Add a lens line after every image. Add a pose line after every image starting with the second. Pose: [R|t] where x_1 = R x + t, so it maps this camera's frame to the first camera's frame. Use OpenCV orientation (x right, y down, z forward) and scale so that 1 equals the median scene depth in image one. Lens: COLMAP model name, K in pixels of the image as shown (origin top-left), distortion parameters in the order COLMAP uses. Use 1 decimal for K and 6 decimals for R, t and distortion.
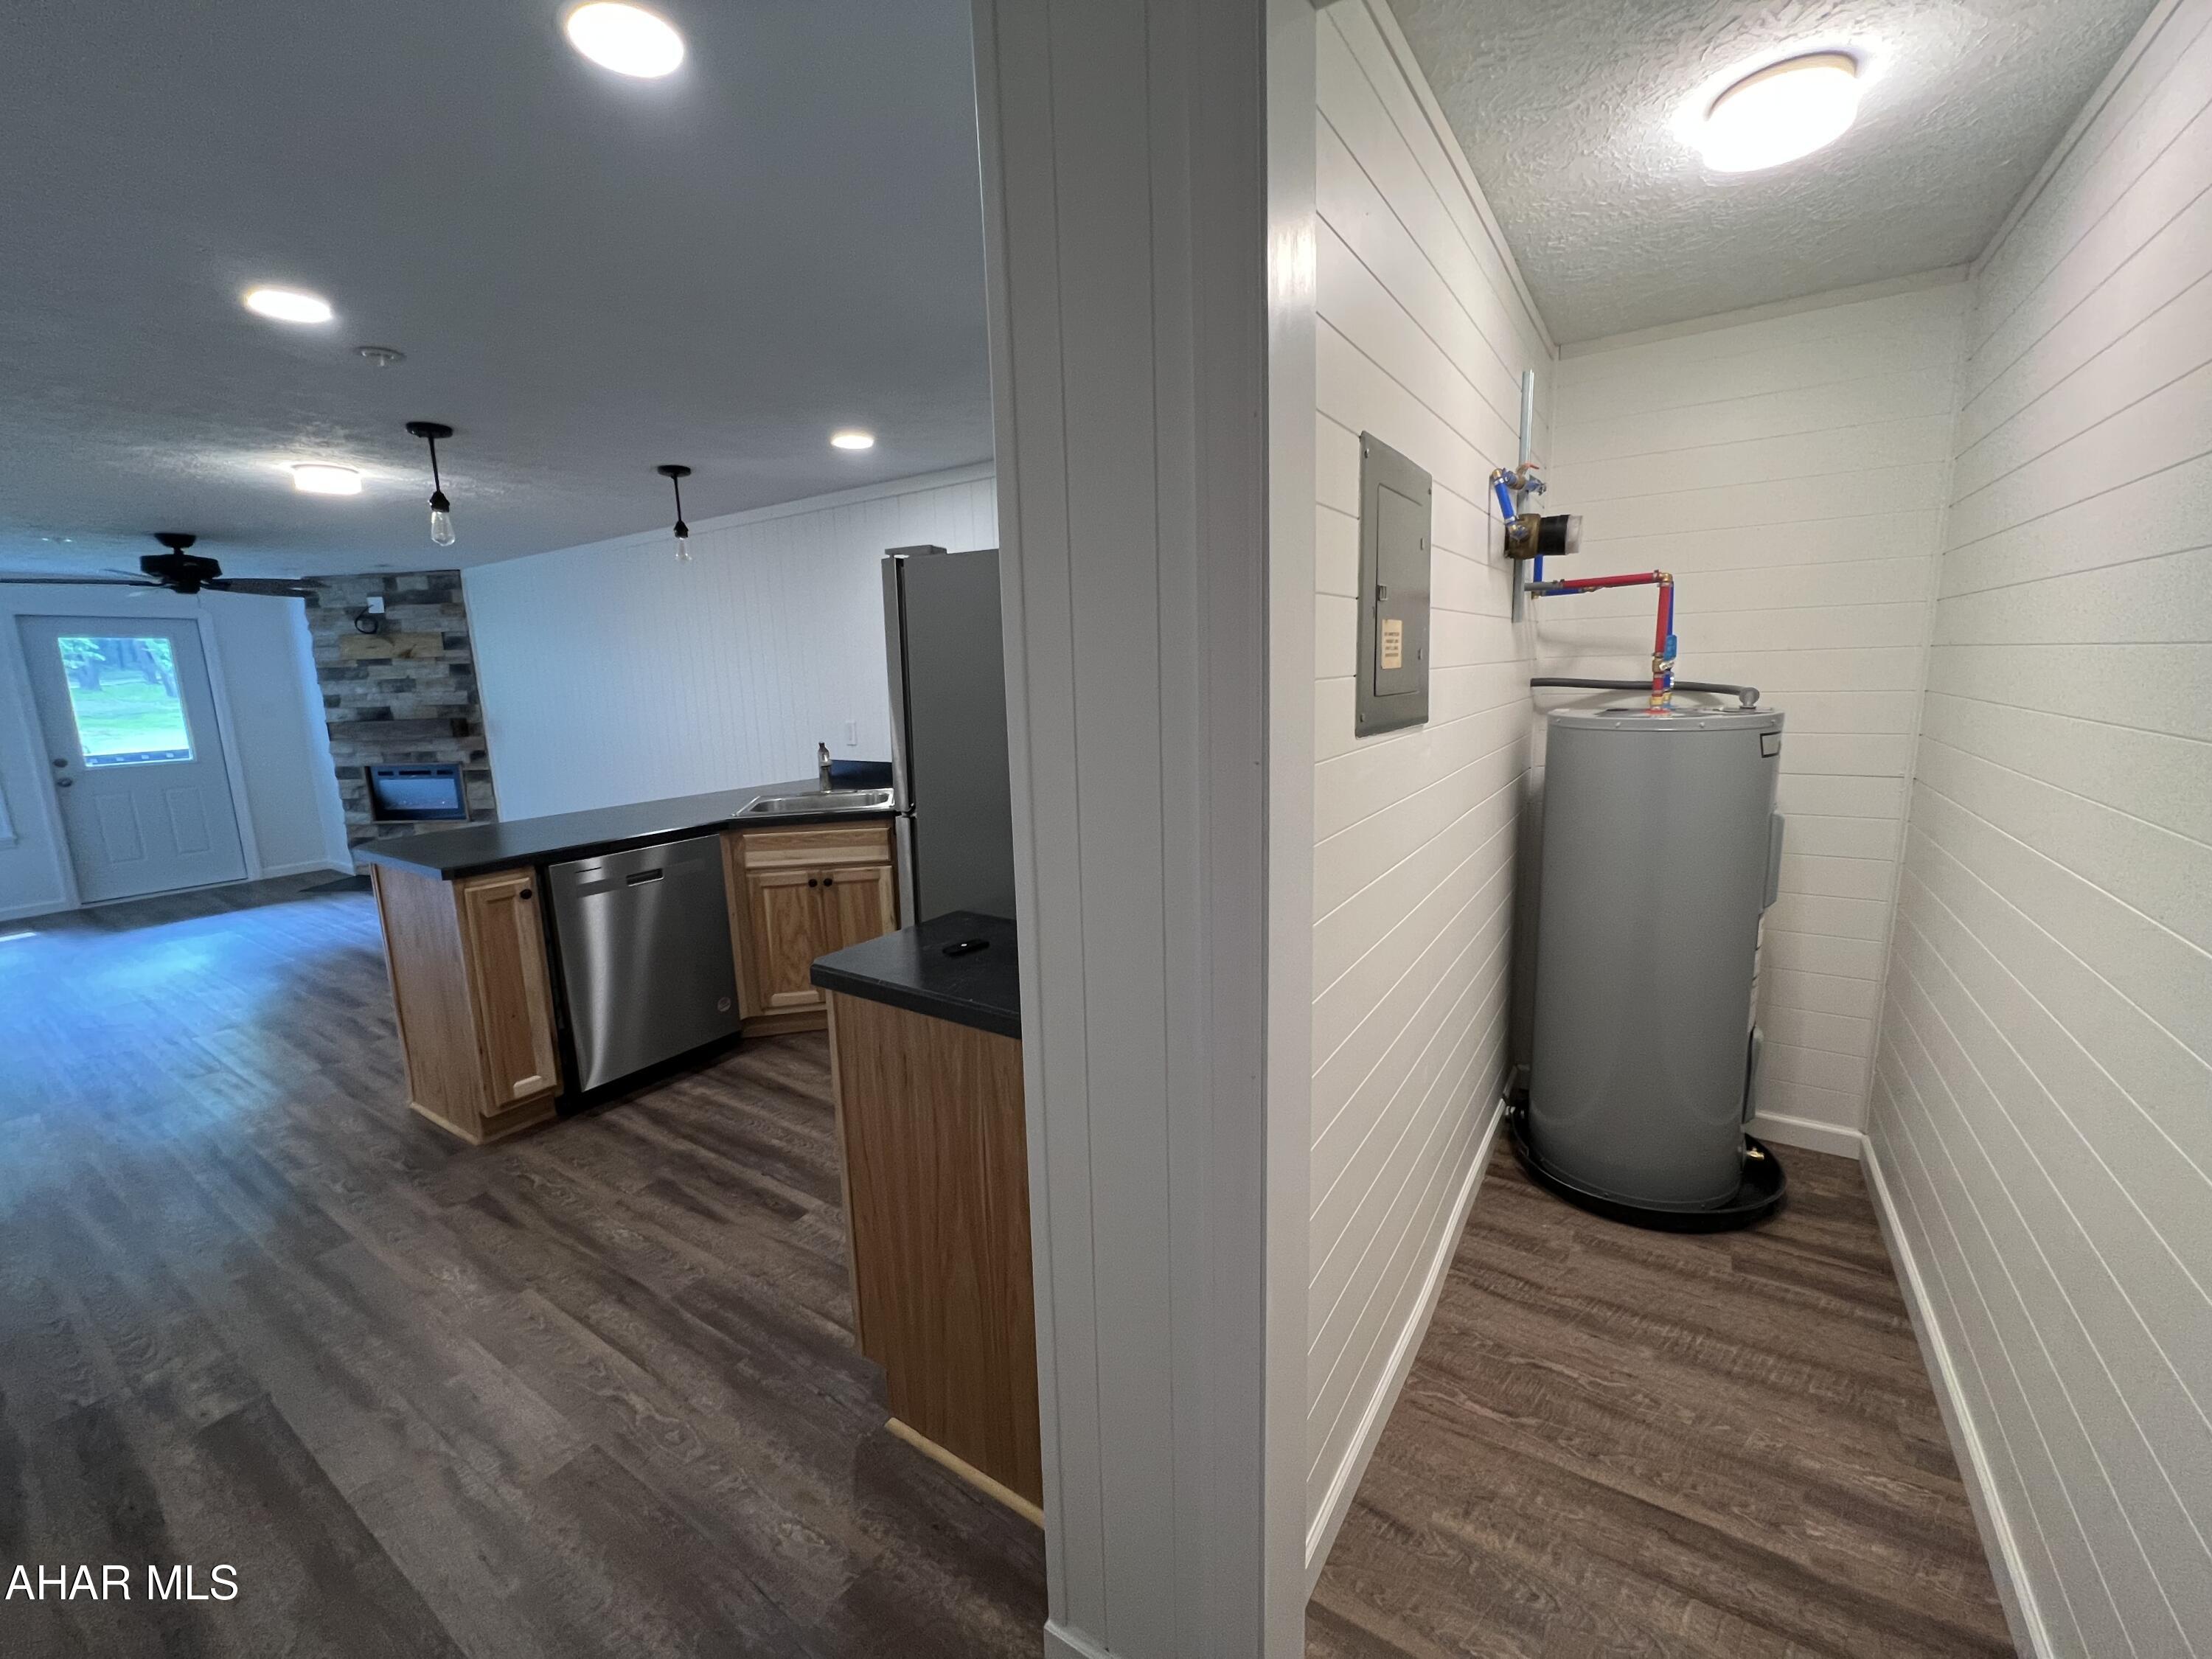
lens RADIAL K [[886.7, 0, 1107.0], [0, 886.7, 825.0], [0, 0, 1]] dist [-0.002055, 0.000211]
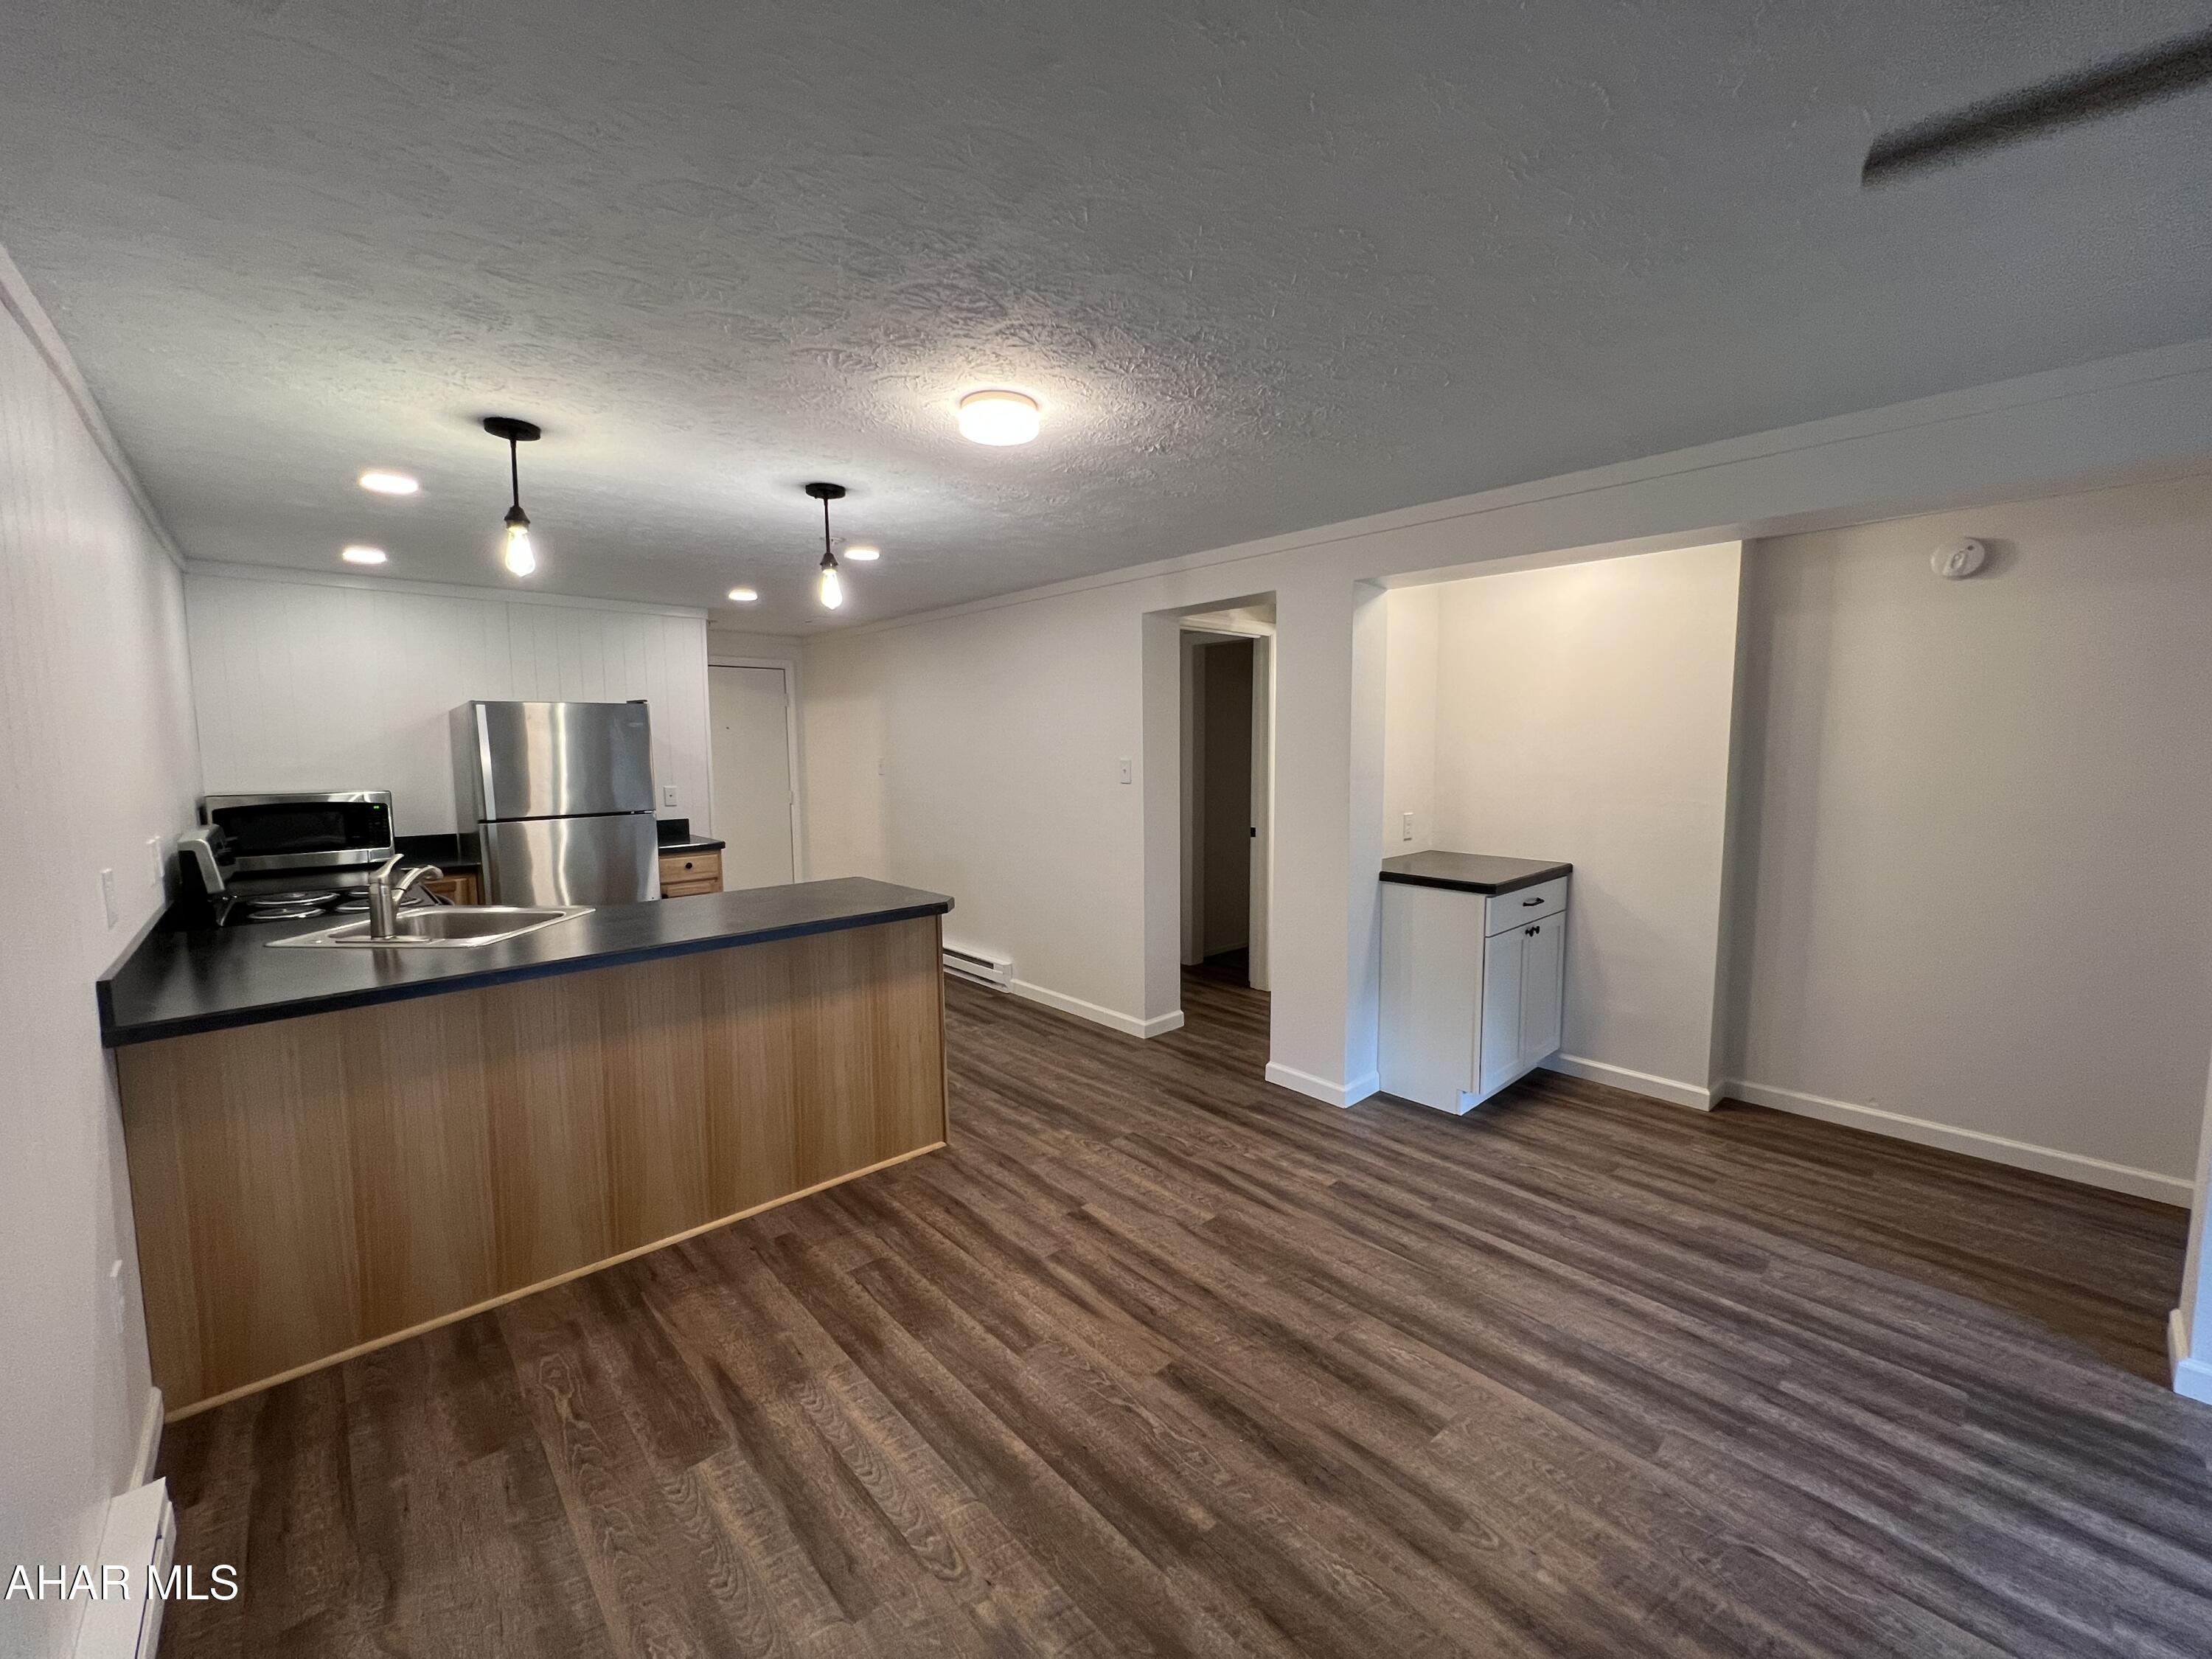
lens RADIAL K [[886.7, 0, 1107.0], [0, 886.7, 825.0], [0, 0, 1]] dist [-0.002055, 0.000211]
pose [[-0.968991, 0.015339, 0.246619, -1.115001], [0.079555, 0.964293, 0.252606, -0.268271], [-0.233938, 0.264393, -0.935612, 1.661855]]
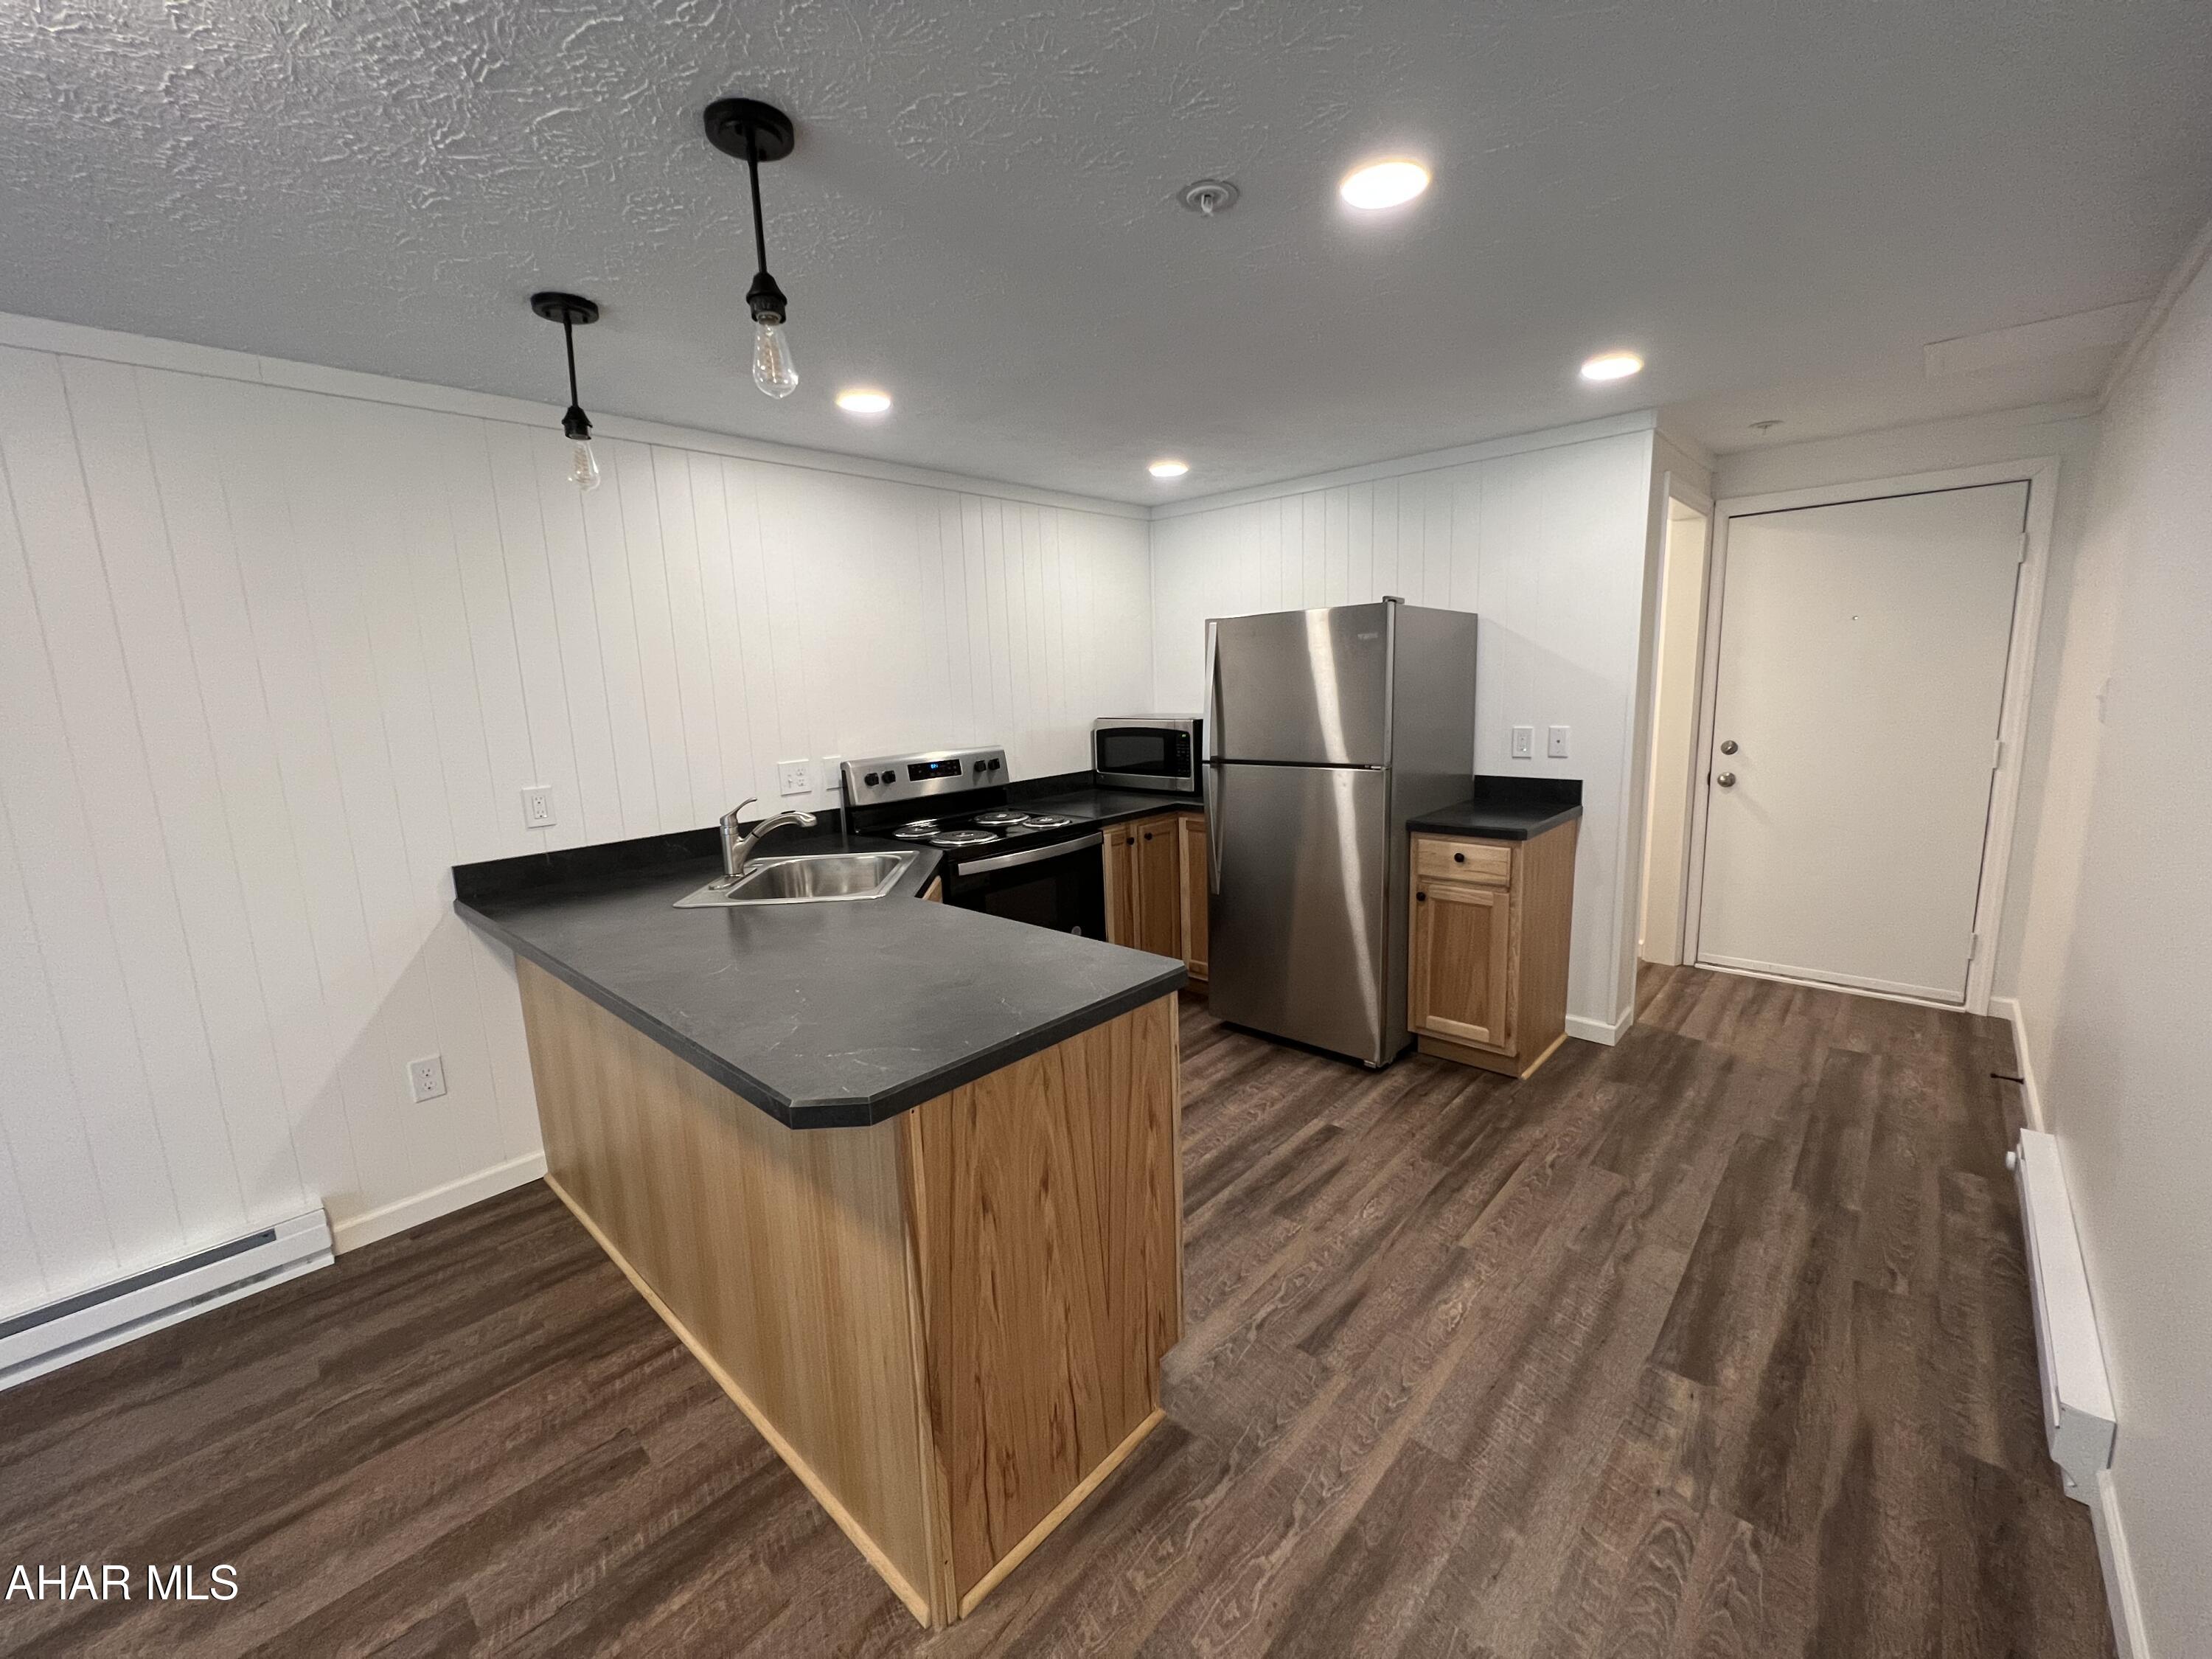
lens RADIAL K [[885.4, 0, 1102.2], [0, 885.4, 824.6], [0, 0, 1]] dist [-0.000676, 0.000027]
pose [[0.167412, -0.138839, 0.976062, -1.044022], [0.202897, 0.973693, 0.103702, -0.100431], [-0.964783, 0.180679, 0.191178, 0.691332]]
